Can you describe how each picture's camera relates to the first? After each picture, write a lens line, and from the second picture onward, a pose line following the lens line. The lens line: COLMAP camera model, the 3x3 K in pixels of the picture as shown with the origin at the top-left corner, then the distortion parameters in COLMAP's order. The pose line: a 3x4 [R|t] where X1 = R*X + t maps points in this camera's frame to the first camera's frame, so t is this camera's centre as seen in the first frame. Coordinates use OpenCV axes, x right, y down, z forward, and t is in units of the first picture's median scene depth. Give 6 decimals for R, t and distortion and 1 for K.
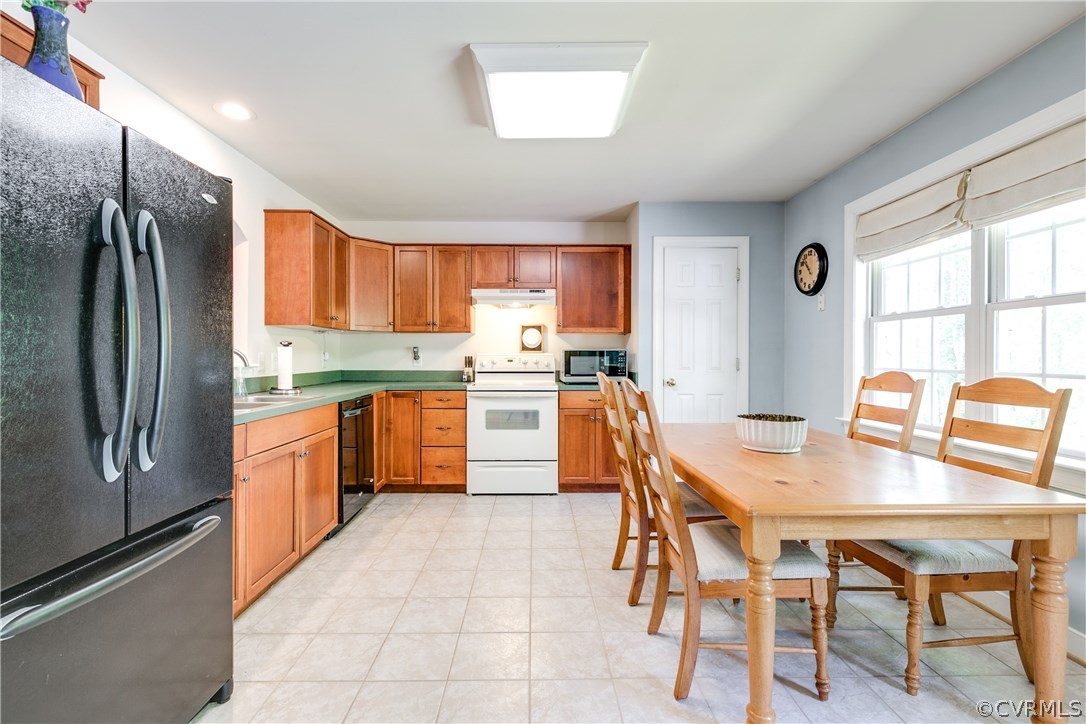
lens RADIAL K [[489.2, 0, 544.4], [0, 489.2, 359.9], [0, 0, 1]] dist [0.002678, -0.001421]
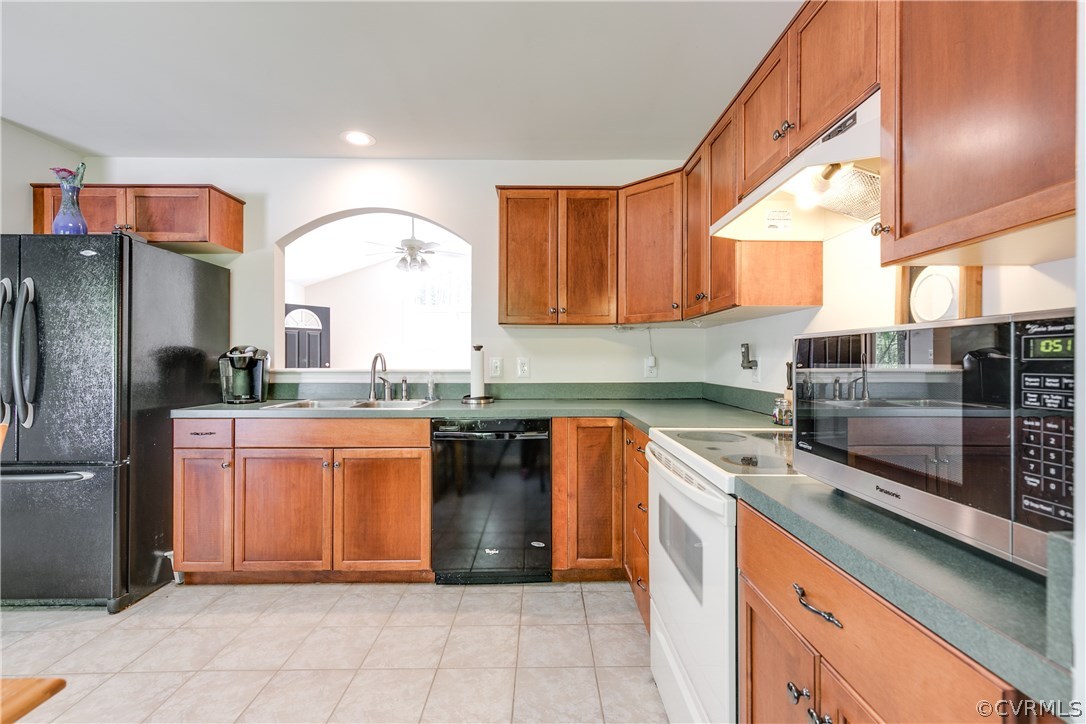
lens RADIAL K [[489.2, 0, 546.8], [0, 489.2, 361.4], [0, 0, 1]] dist [0.002678, -0.001421]
pose [[0.000052, -0.000154, -1.000000, 0.390664], [-0.007750, 0.999970, -0.000154, -0.009910], [0.999970, 0.007750, 0.000051, 1.207796]]
